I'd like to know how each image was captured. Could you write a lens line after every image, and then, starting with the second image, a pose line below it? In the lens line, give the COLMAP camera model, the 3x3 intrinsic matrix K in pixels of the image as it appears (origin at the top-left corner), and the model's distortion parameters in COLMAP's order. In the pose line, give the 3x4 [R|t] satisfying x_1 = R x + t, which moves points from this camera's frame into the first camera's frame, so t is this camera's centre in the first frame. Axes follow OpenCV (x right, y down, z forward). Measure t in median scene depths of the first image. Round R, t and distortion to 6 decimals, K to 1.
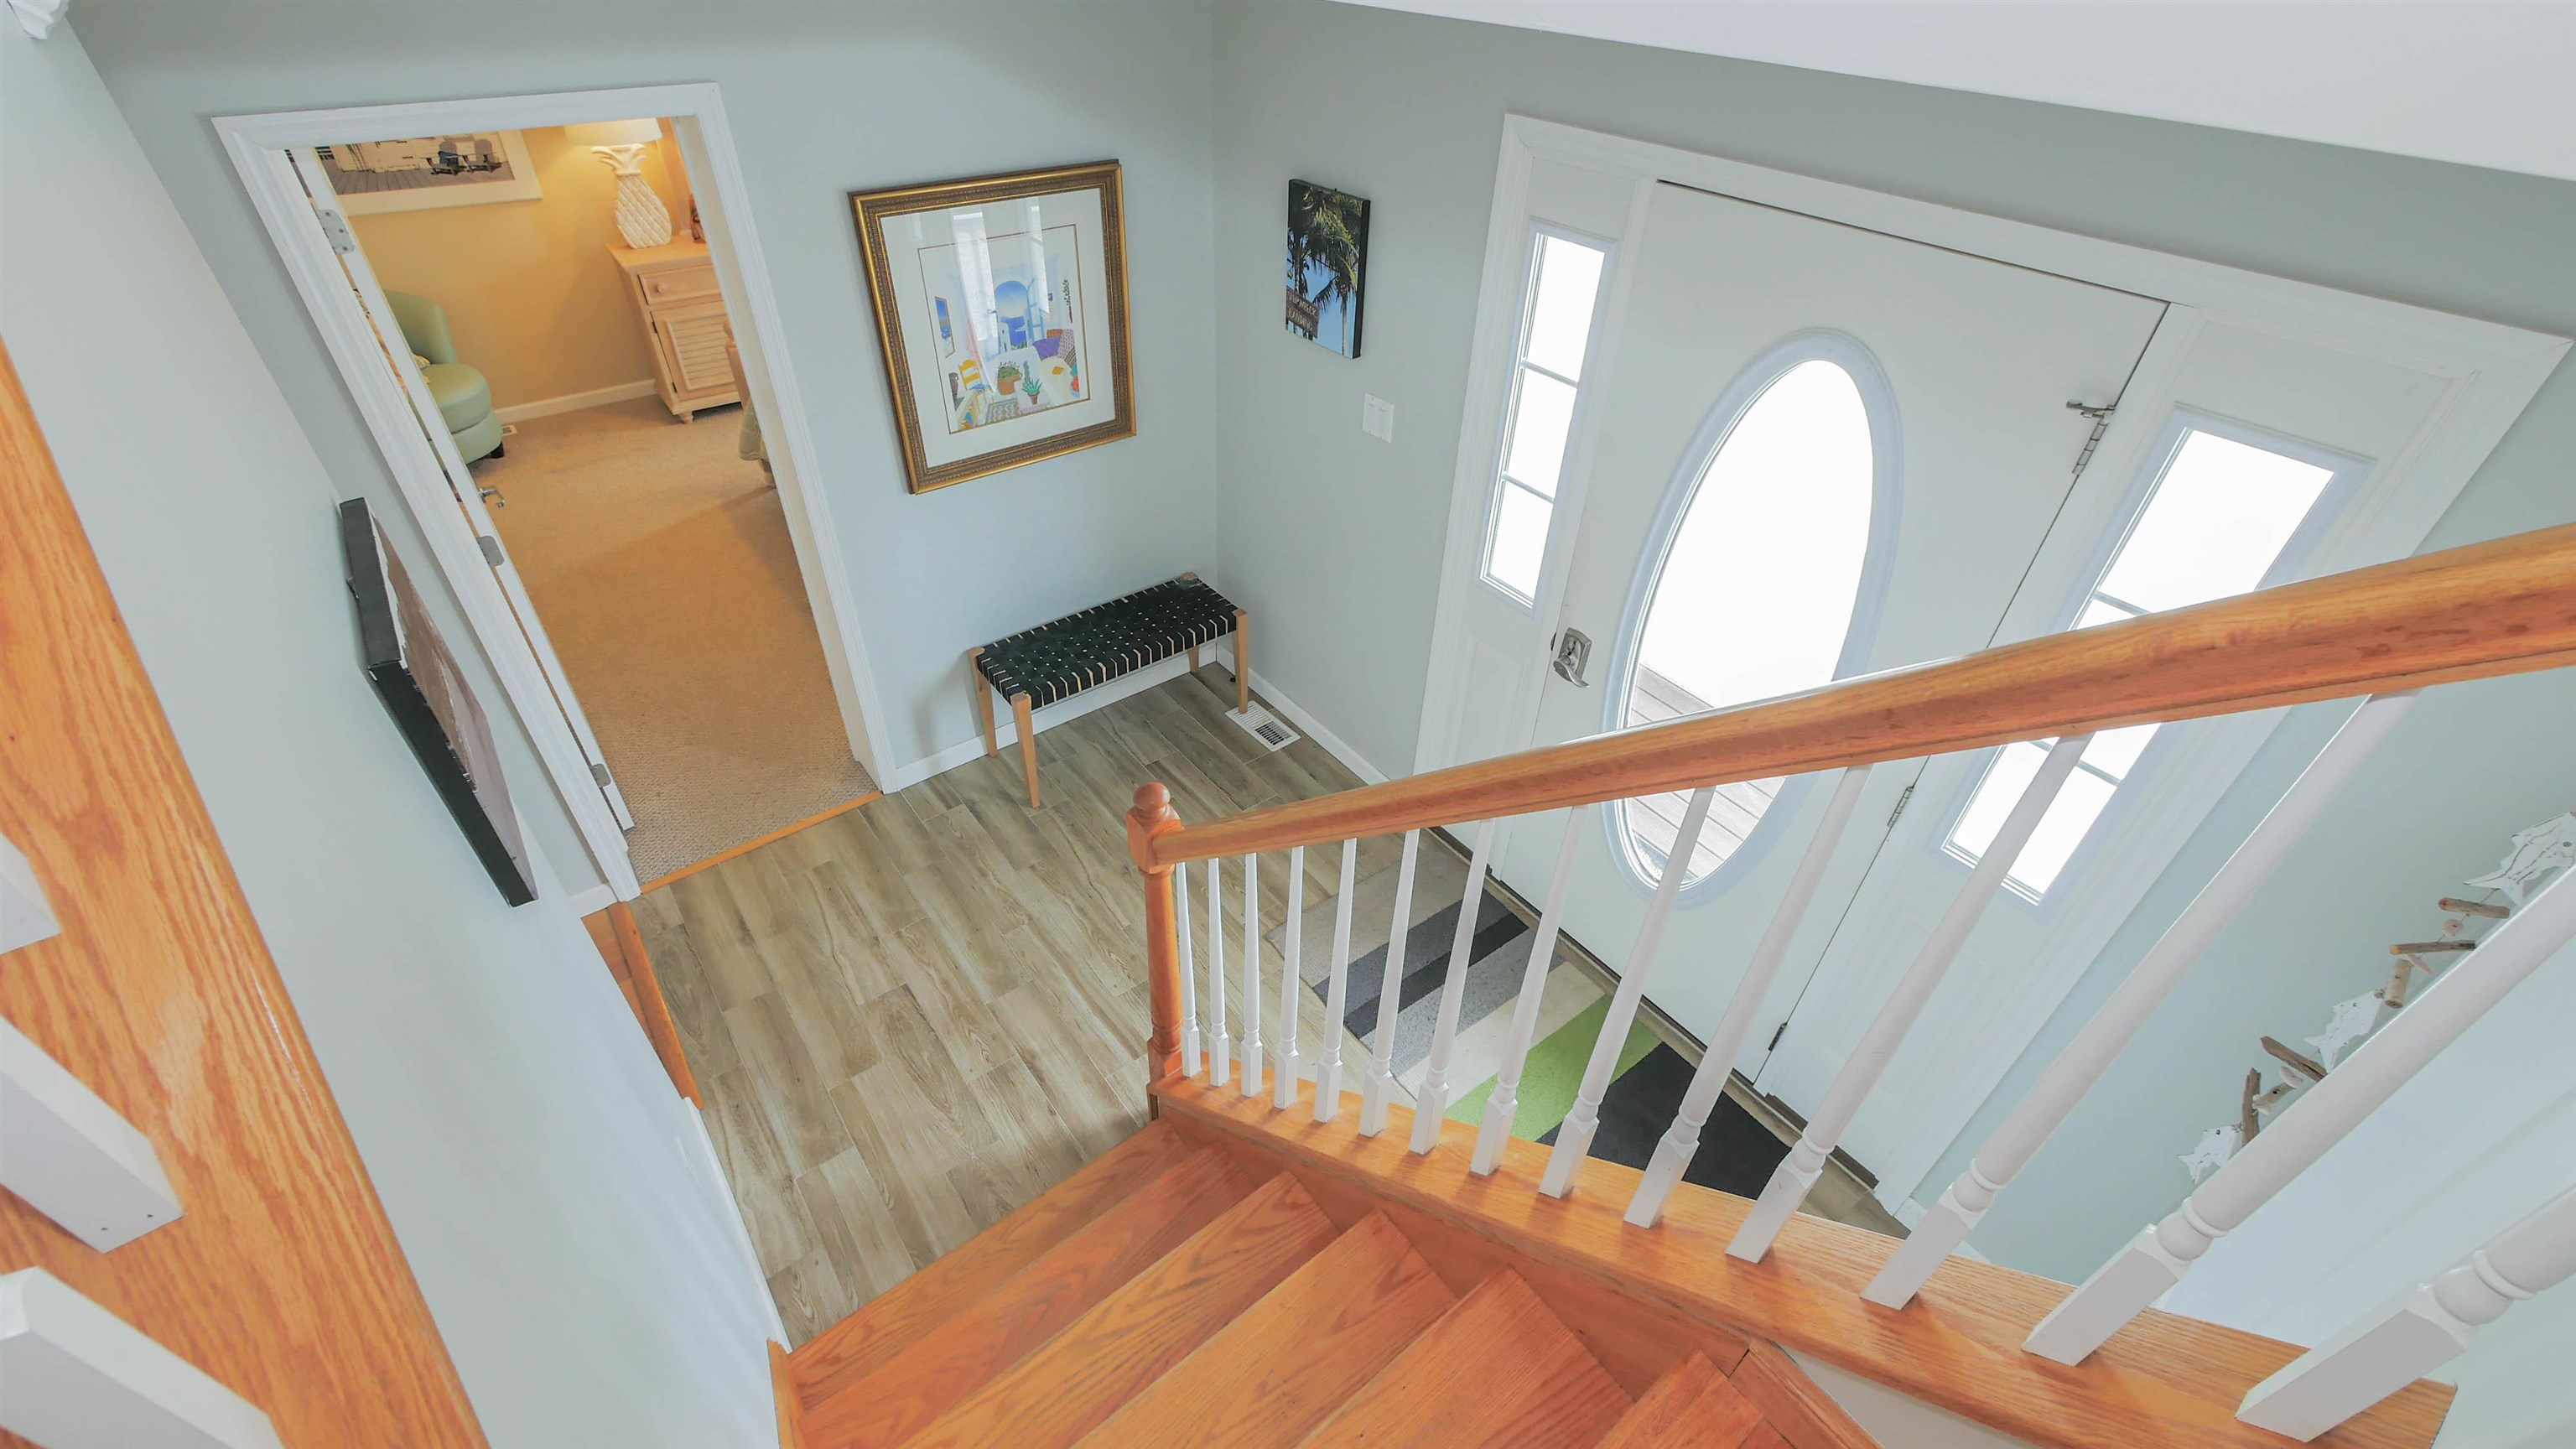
lens RADIAL K [[1063.4, 0, 1275.4], [0, 1063.4, 726.3], [0, 0, 1]] dist [0.000690, 0.000074]
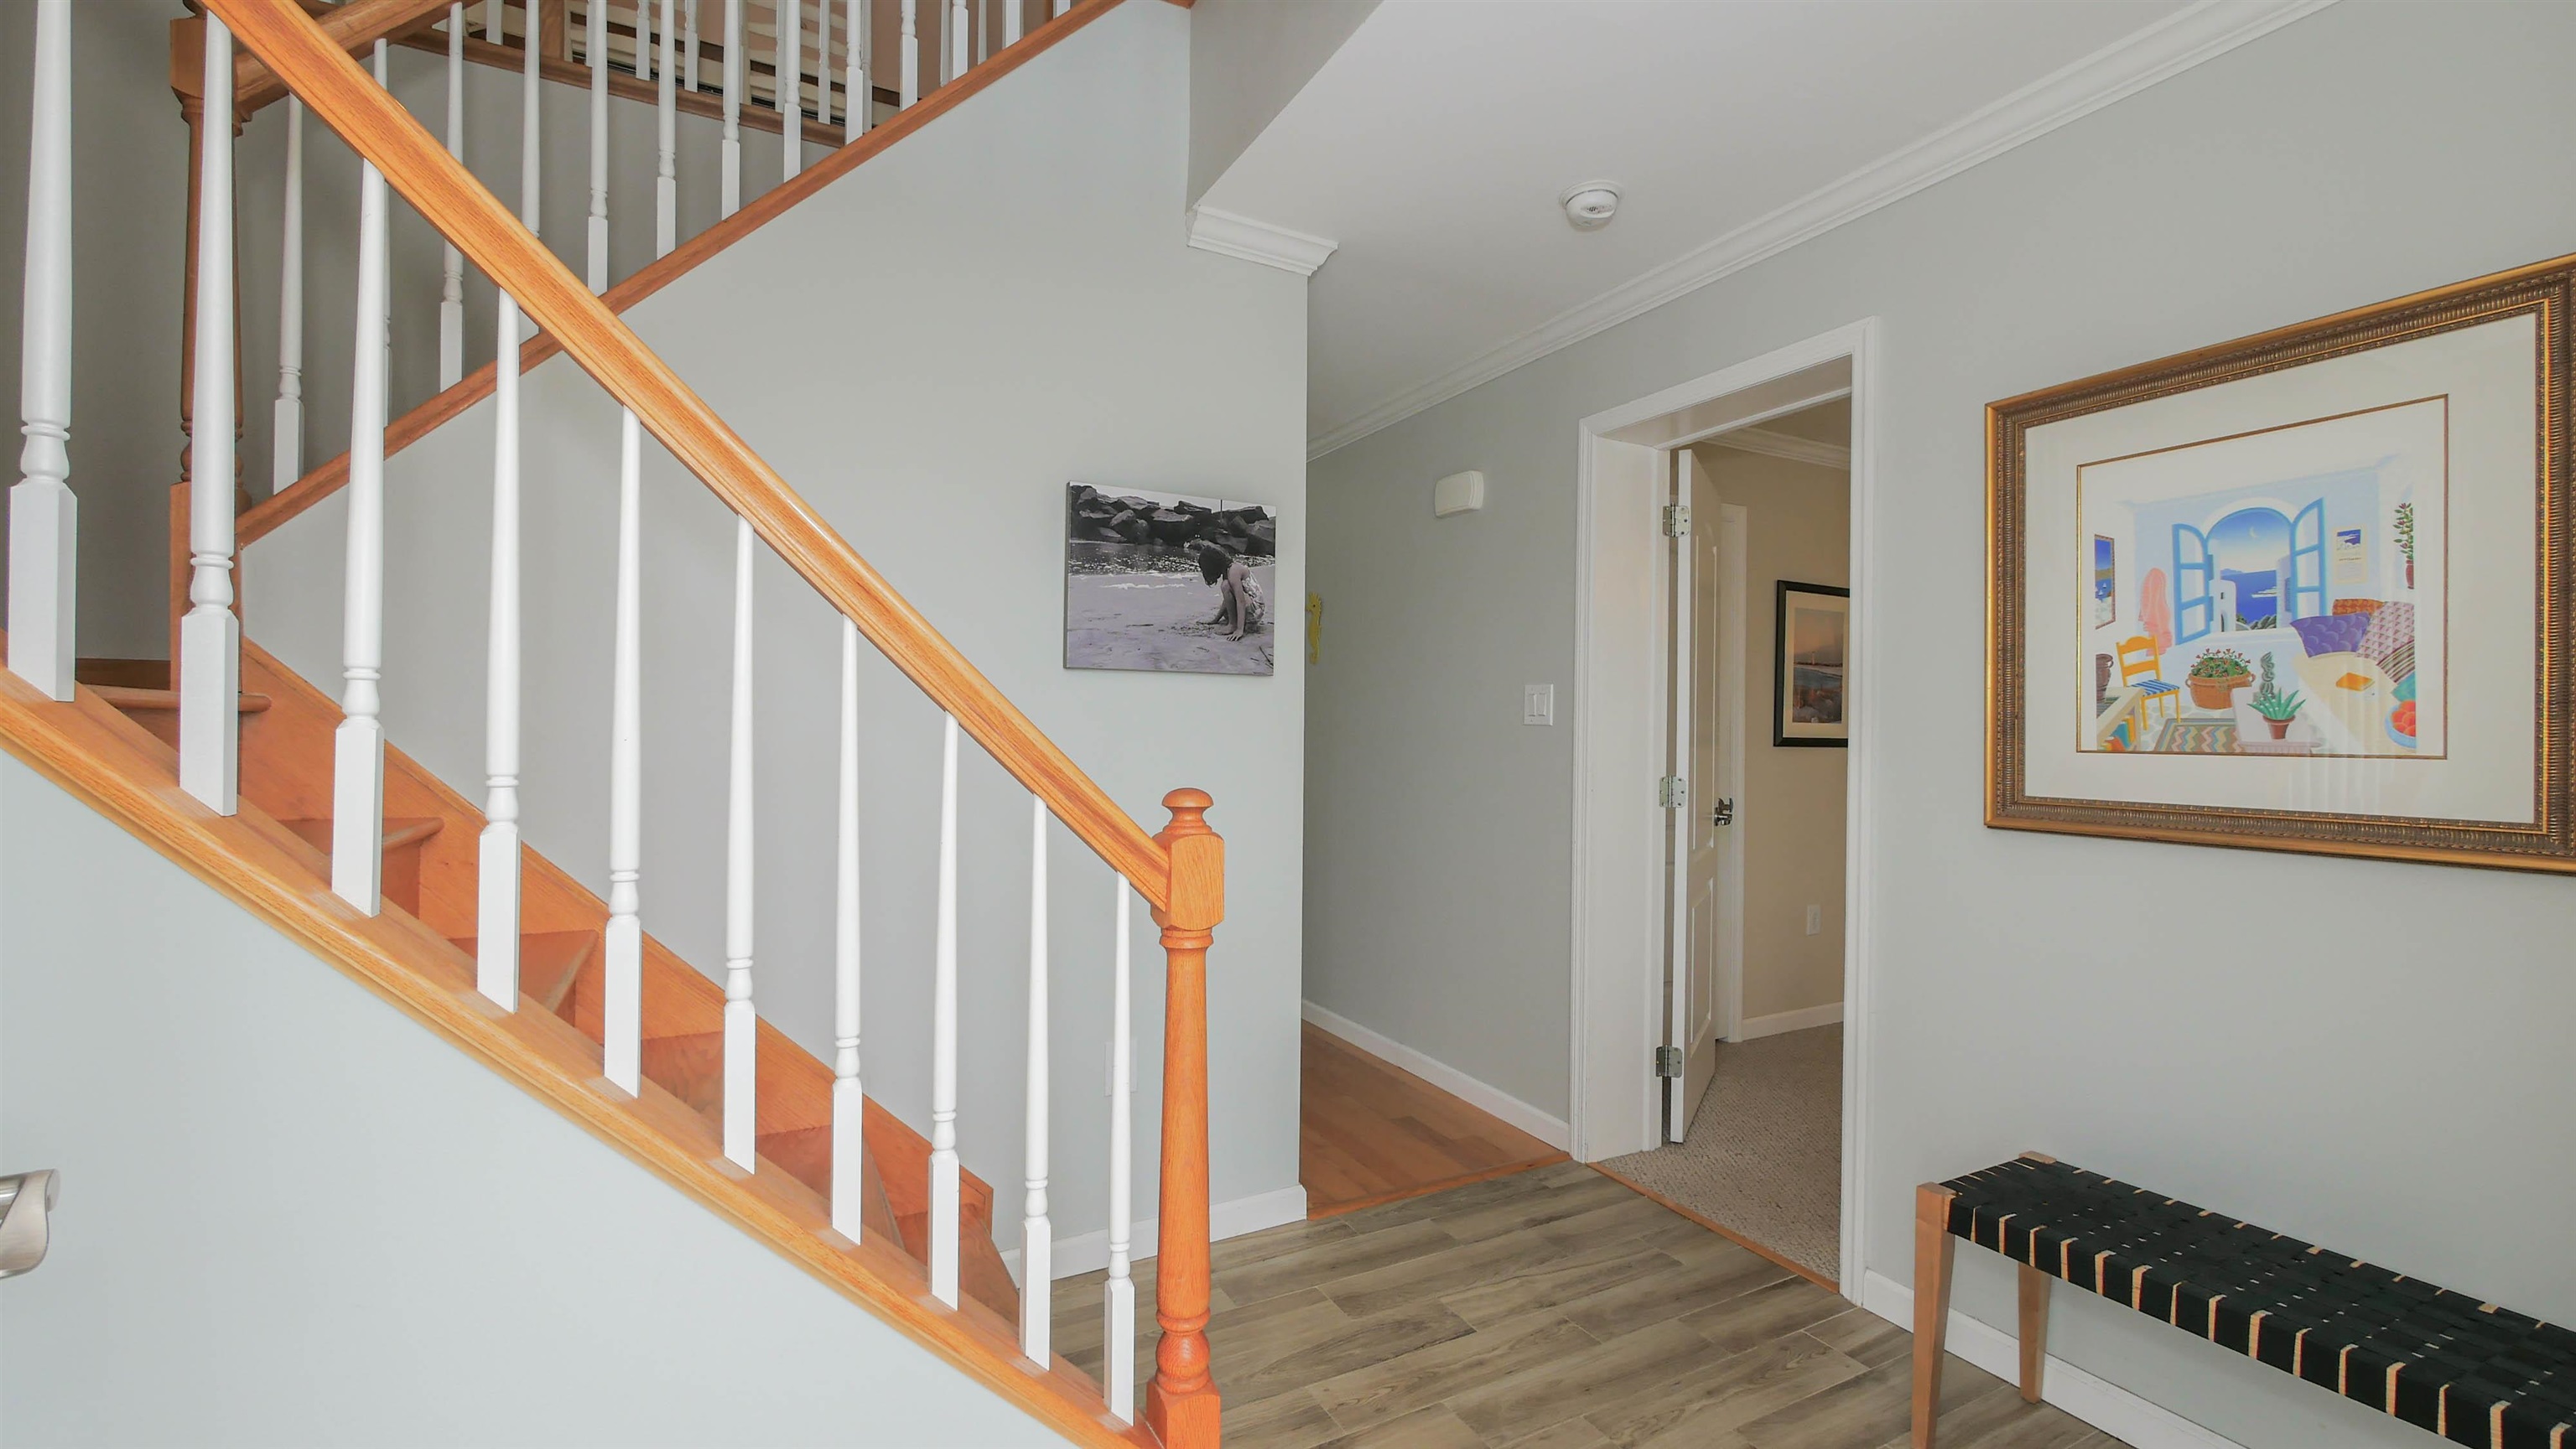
lens RADIAL K [[1063.4, 0, 1275.4], [0, 1063.4, 726.3], [0, 0, 1]] dist [0.000690, 0.000074]
pose [[-0.166452, -0.023035, -0.985781, 0.385735], [-0.631848, 0.770001, 0.088696, -0.048025], [0.757009, 0.637627, -0.142723, 0.740785]]
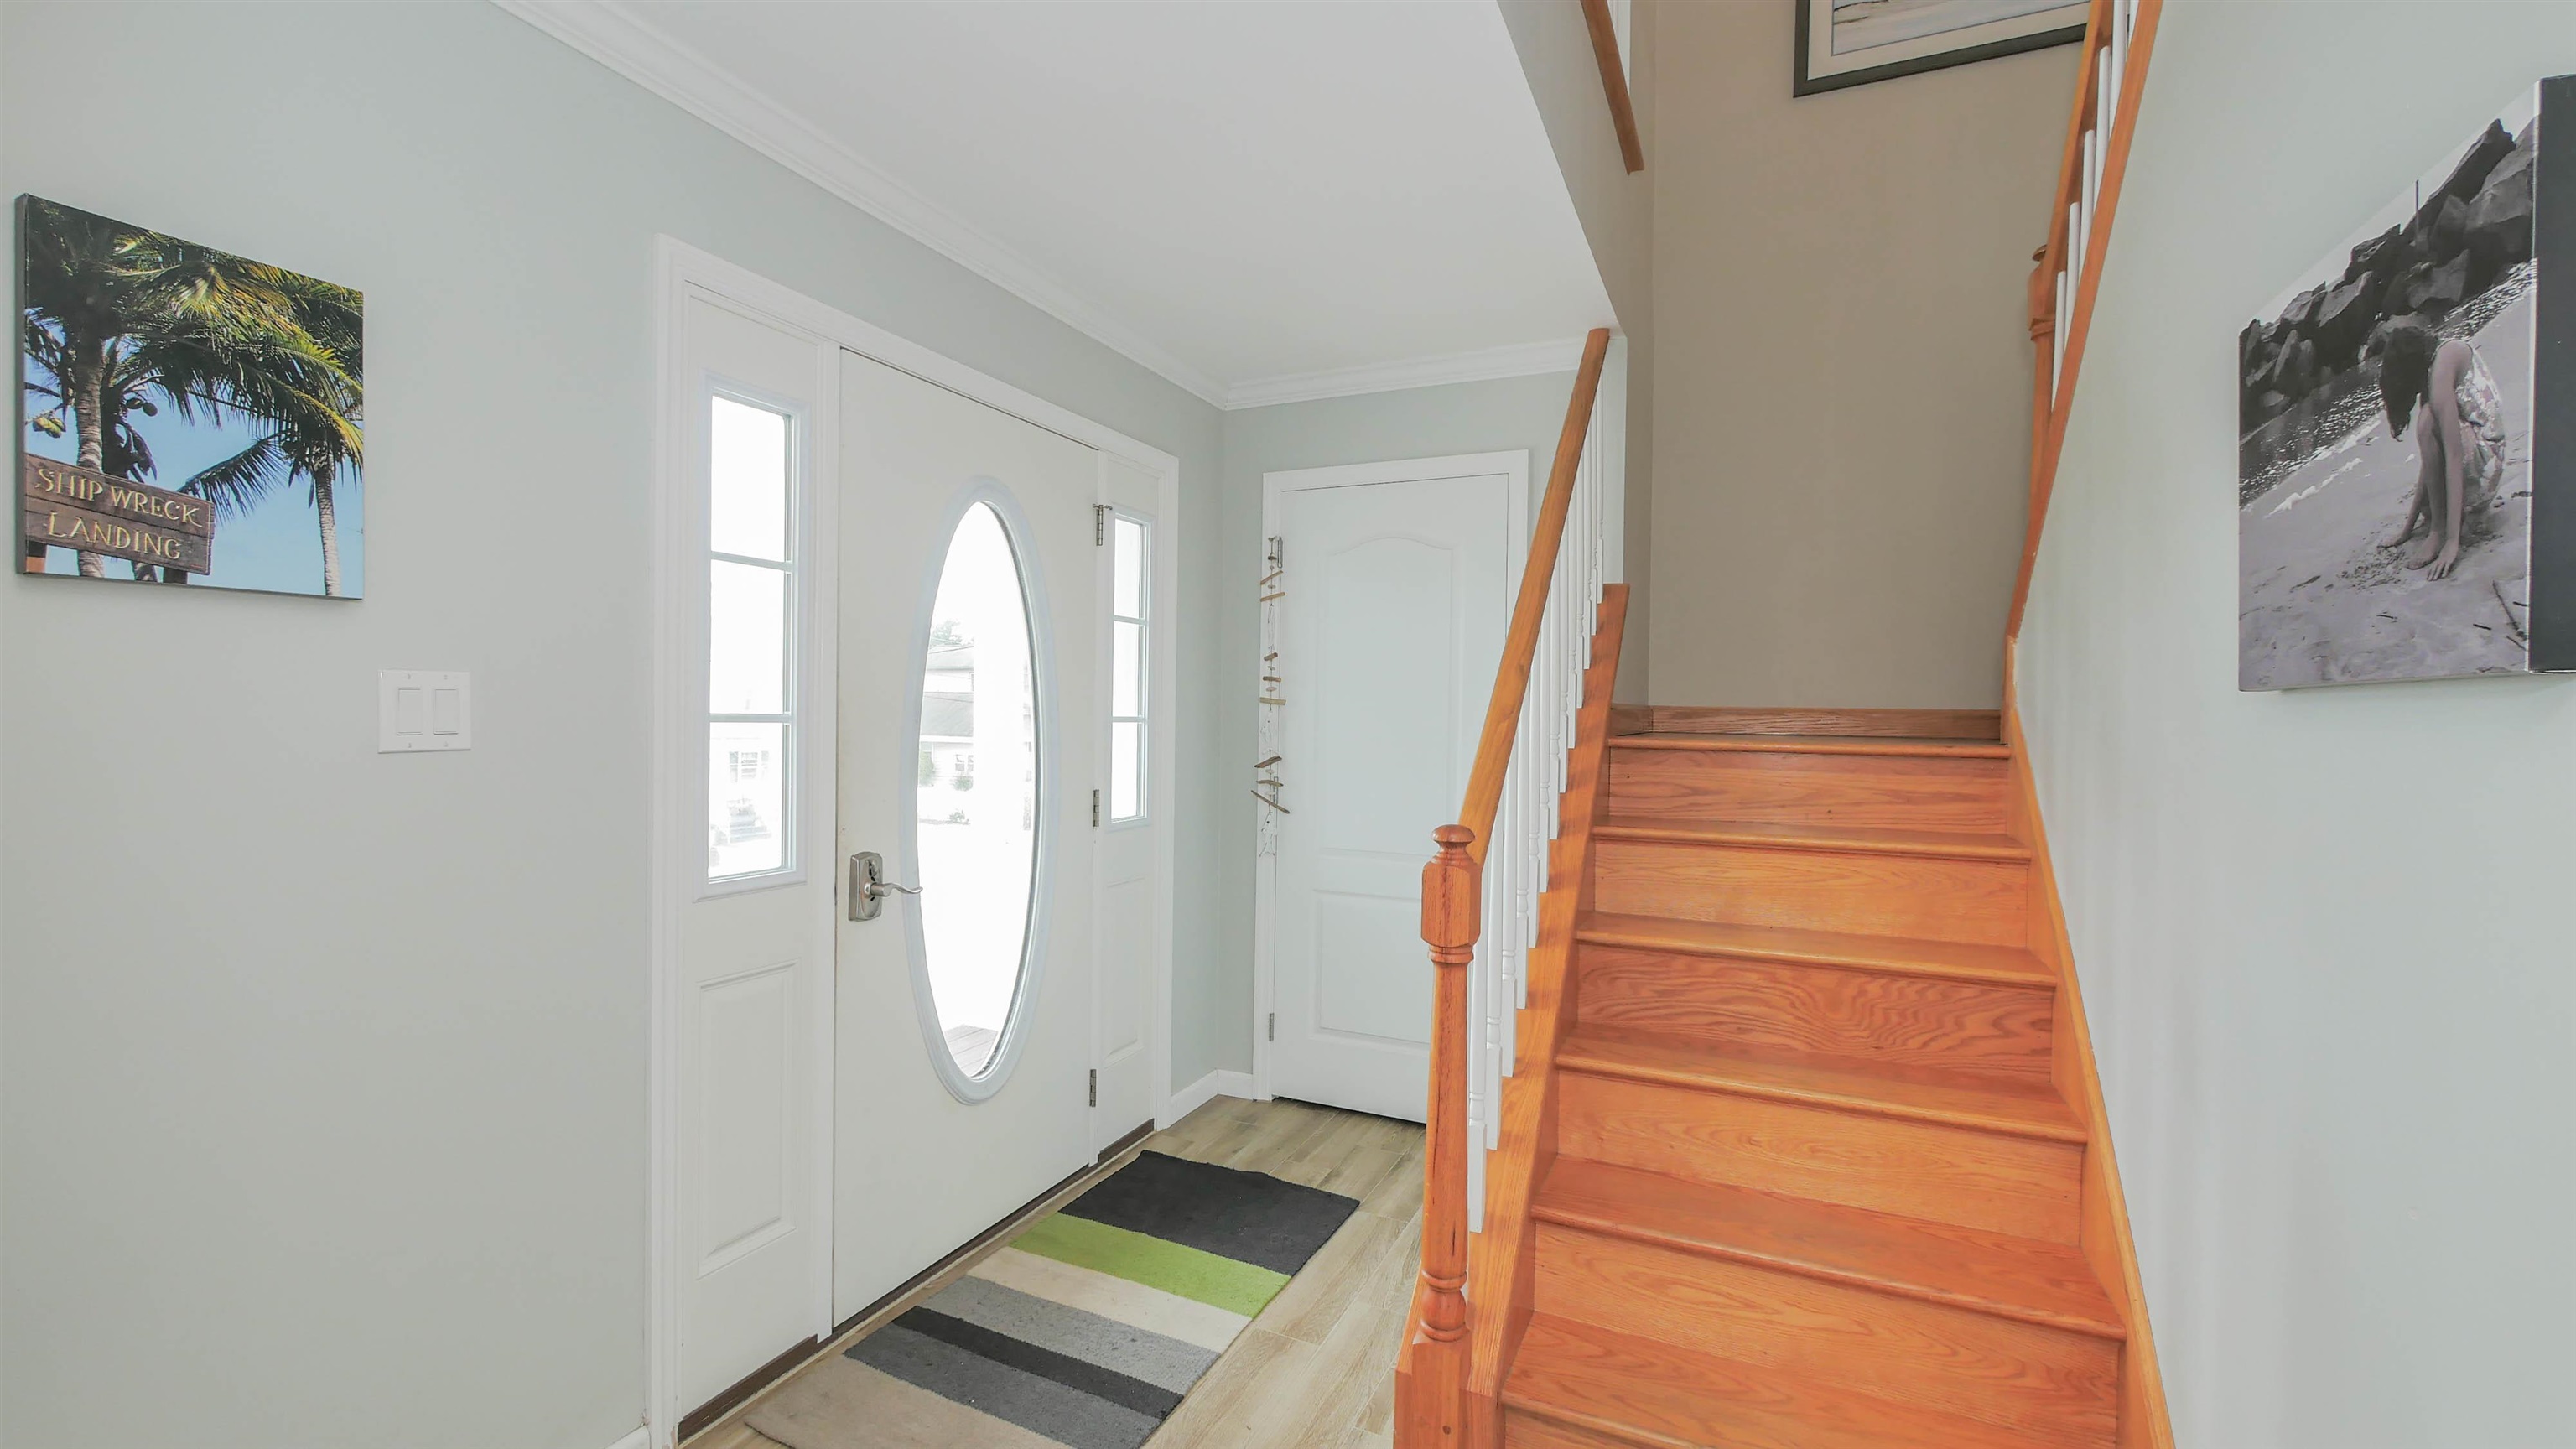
lens RADIAL K [[1063.4, 0, 1275.4], [0, 1063.4, 726.3], [0, 0, 1]] dist [0.000690, 0.000074]
pose [[-0.465492, -0.037014, 0.884278, -0.521670], [0.540668, 0.779132, 0.317225, -0.224016], [-0.700711, 0.625766, -0.342667, 0.883082]]
